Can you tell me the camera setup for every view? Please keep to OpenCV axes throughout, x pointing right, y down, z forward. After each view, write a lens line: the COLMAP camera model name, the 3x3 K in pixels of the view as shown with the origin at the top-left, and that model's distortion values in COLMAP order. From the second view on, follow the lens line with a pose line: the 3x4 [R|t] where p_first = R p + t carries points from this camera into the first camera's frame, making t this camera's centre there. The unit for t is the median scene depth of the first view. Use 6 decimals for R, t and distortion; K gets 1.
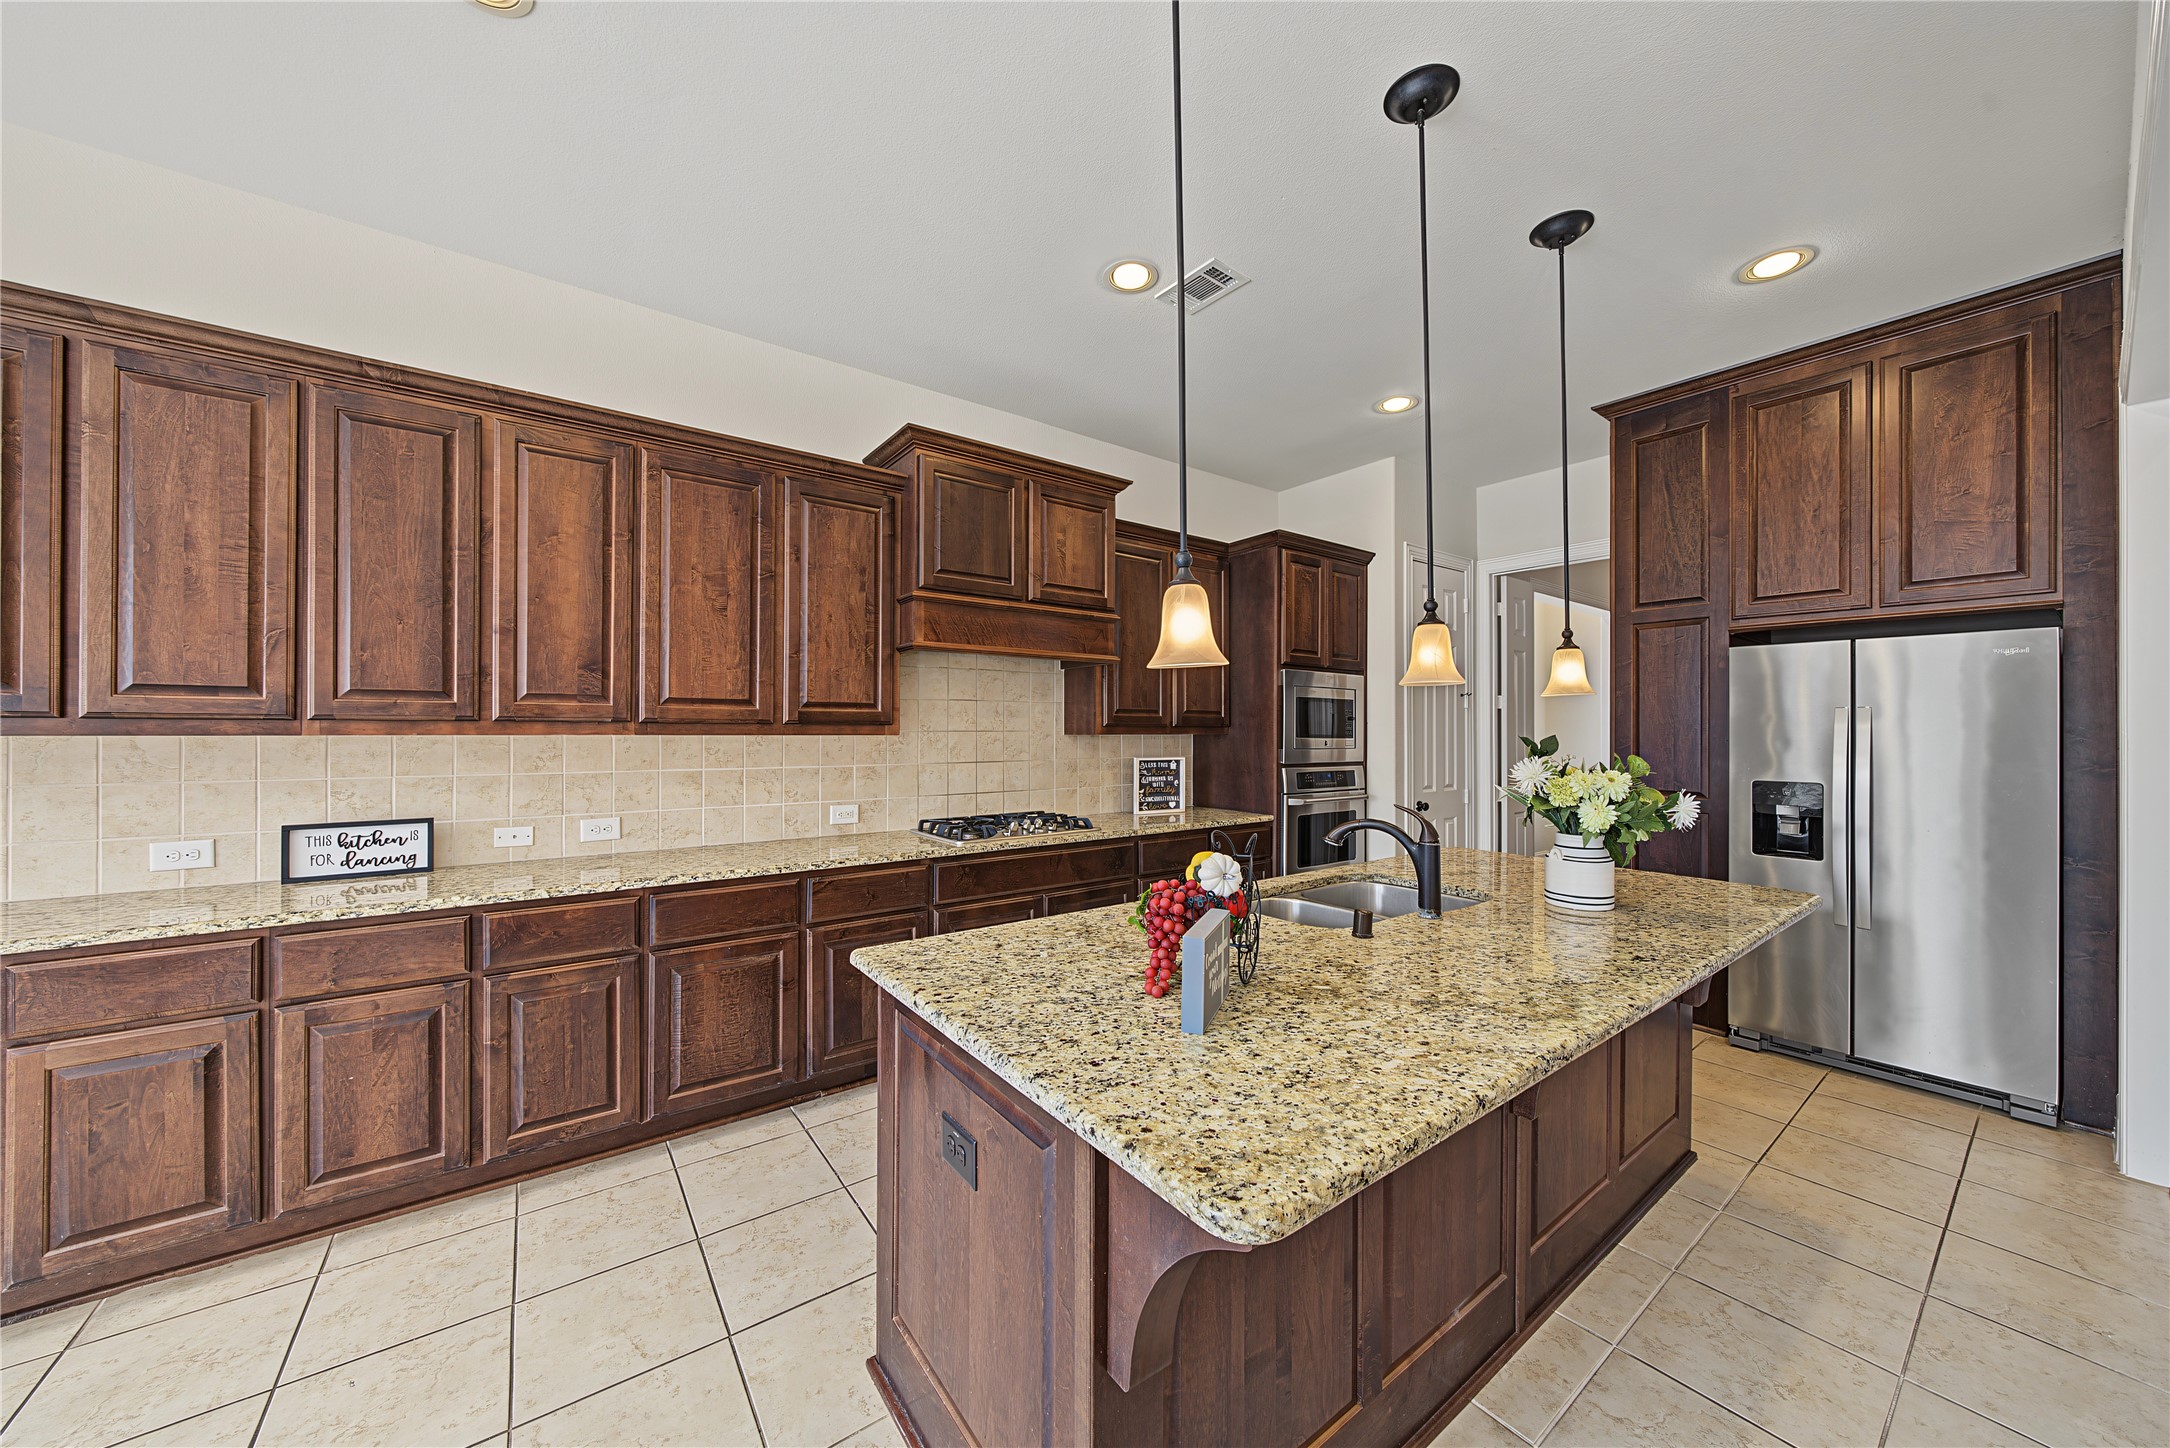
lens RADIAL K [[752.8, 0, 1061.0], [0, 752.8, 734.2], [0, 0, 1]] dist [-0.005472, -0.000266]
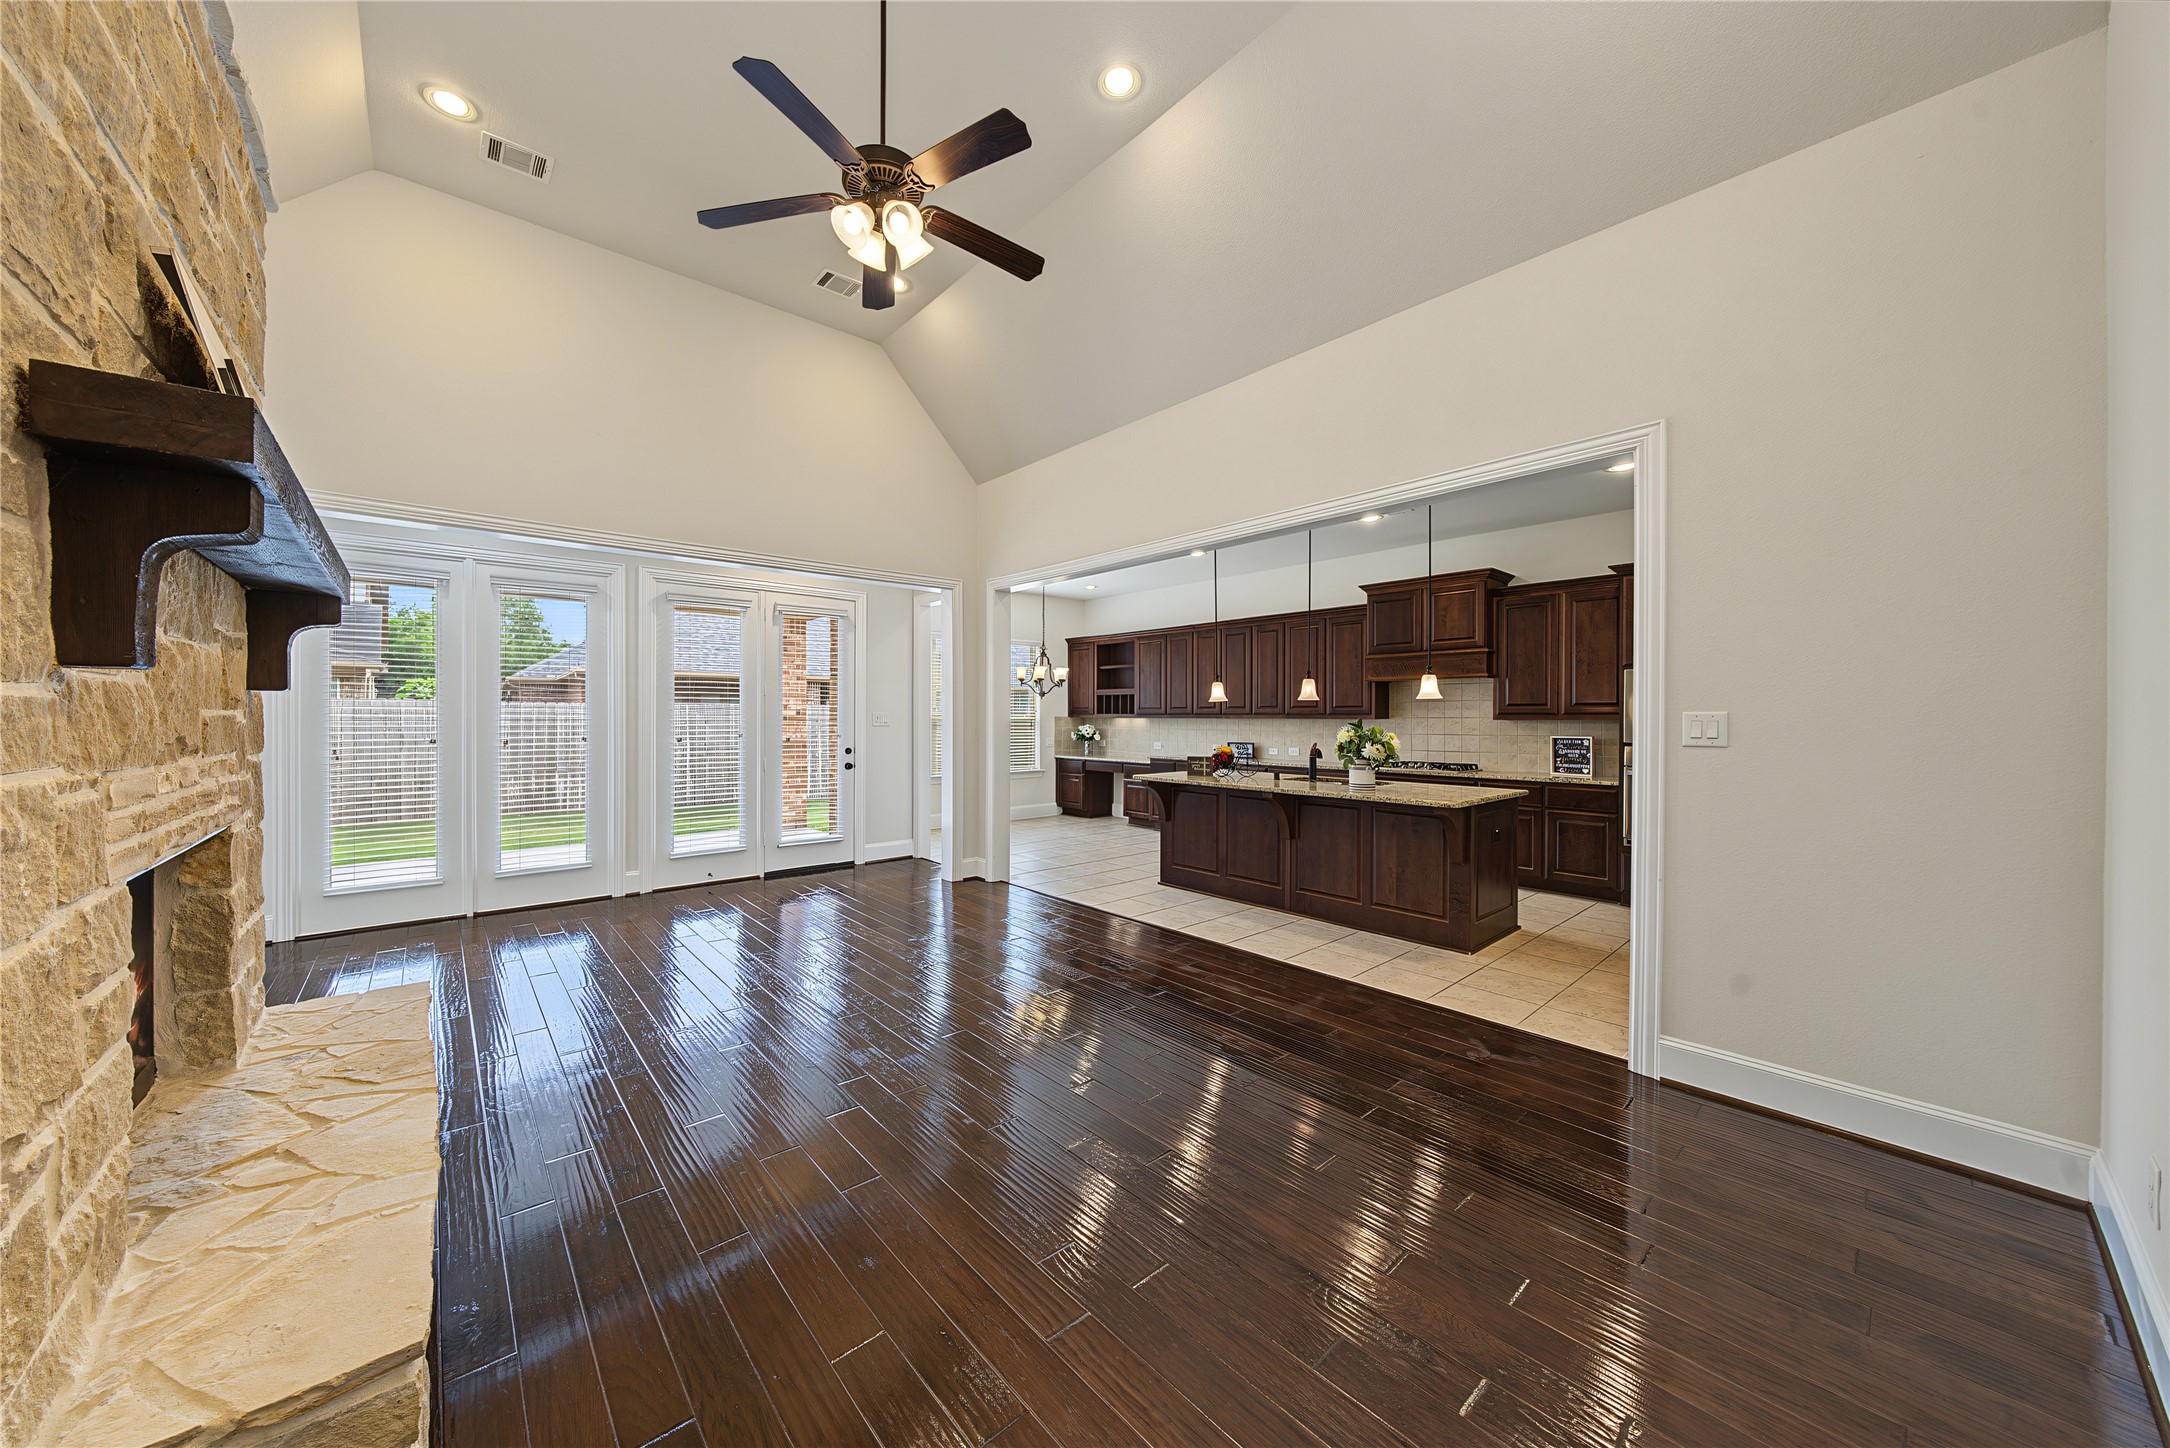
lens RADIAL K [[752.8, 0, 1050.0], [0, 752.8, 710.1], [0, 0, 1]] dist [-0.005472, -0.000266]
pose [[0.086833, -0.010691, -0.996165, 2.004820], [-0.009618, 0.999887, -0.011570, 0.009894], [0.996176, 0.010585, 0.086721, -0.131760]]
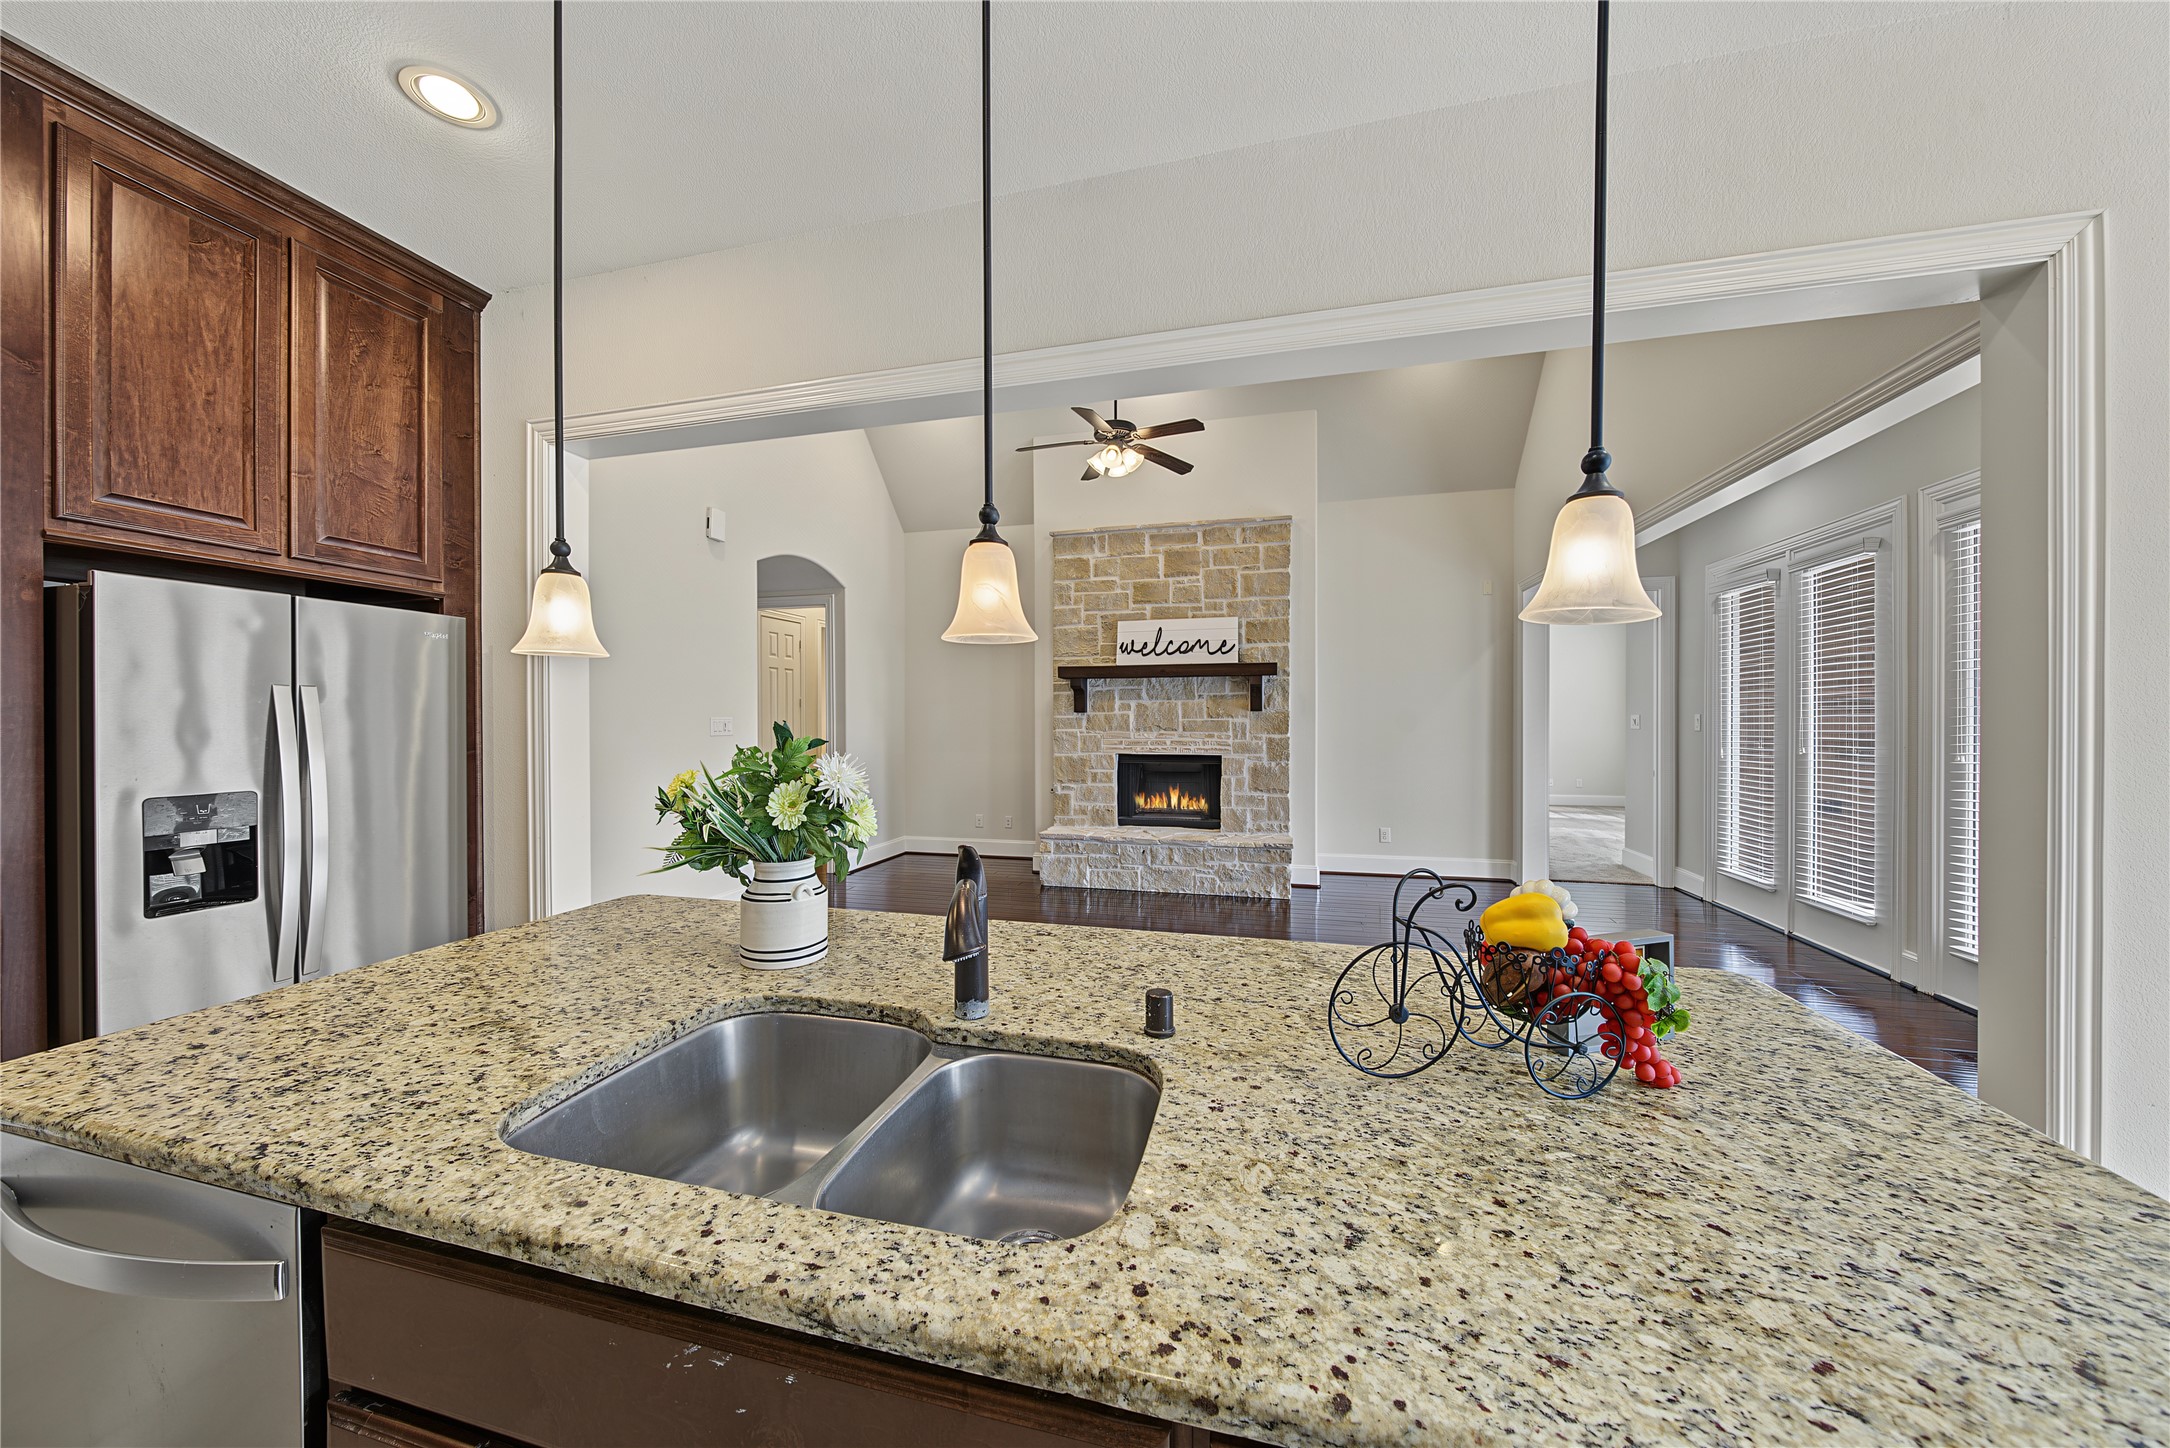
lens RADIAL K [[752.8, 0, 1072.5], [0, 752.8, 719.8], [0, 0, 1]] dist [-0.005472, -0.000266]
pose [[-0.652557, -0.001536, 0.757738, -0.020906], [0.005258, 0.999965, 0.006554, -0.002040], [-0.757721, 0.008261, -0.652526, 0.830269]]
